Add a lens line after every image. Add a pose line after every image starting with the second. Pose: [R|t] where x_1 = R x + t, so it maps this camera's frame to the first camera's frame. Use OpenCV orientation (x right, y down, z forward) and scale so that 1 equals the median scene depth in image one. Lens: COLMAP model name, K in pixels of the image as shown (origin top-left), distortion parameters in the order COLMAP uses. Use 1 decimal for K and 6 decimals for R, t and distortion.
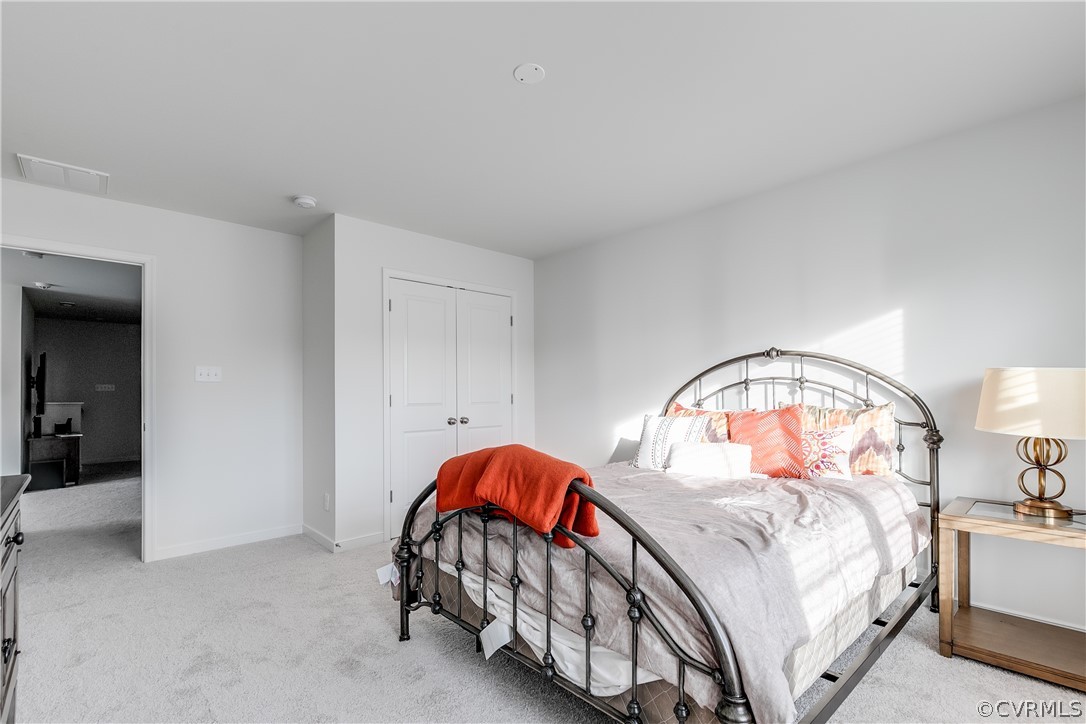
lens RADIAL K [[501.6, 0, 543.1], [0, 501.6, 388.1], [0, 0, 1]] dist [0.000054, 0.000006]
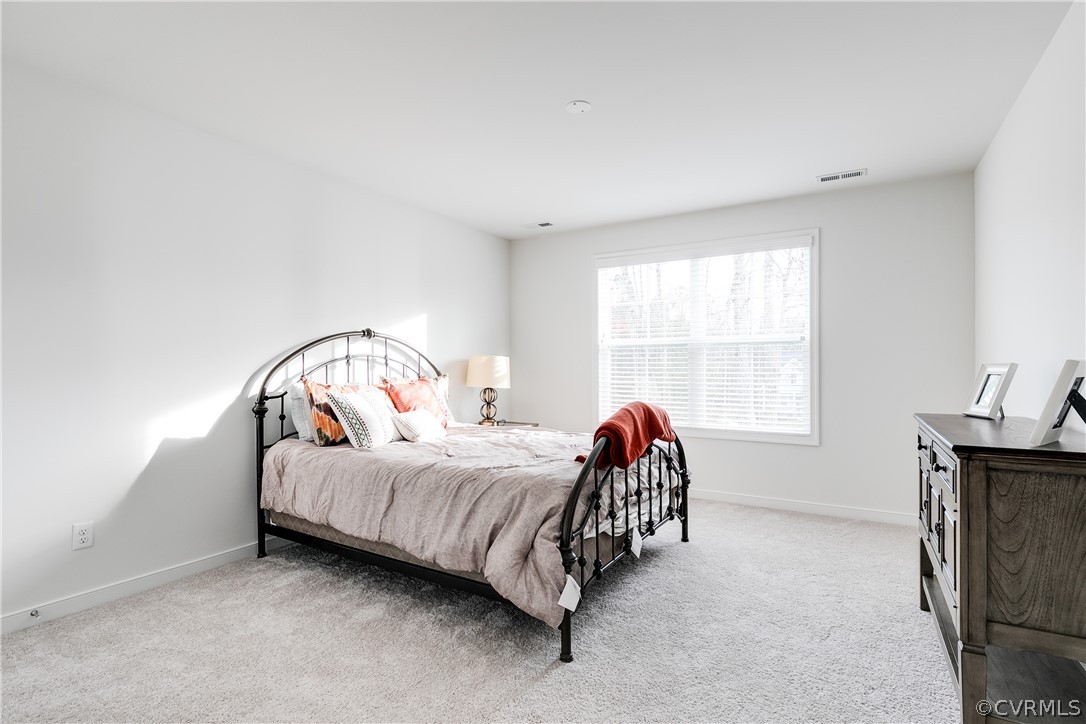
lens RADIAL K [[533.2, 0, 543.0], [0, 533.2, 362.0], [0, 0, 1]] dist [0.000413, 0.000023]
pose [[-0.286323, 0.022833, 0.957861, -1.198435], [-0.002249, 0.999697, -0.024503, 0.035461], [-0.958130, -0.009169, -0.286185, 1.402724]]
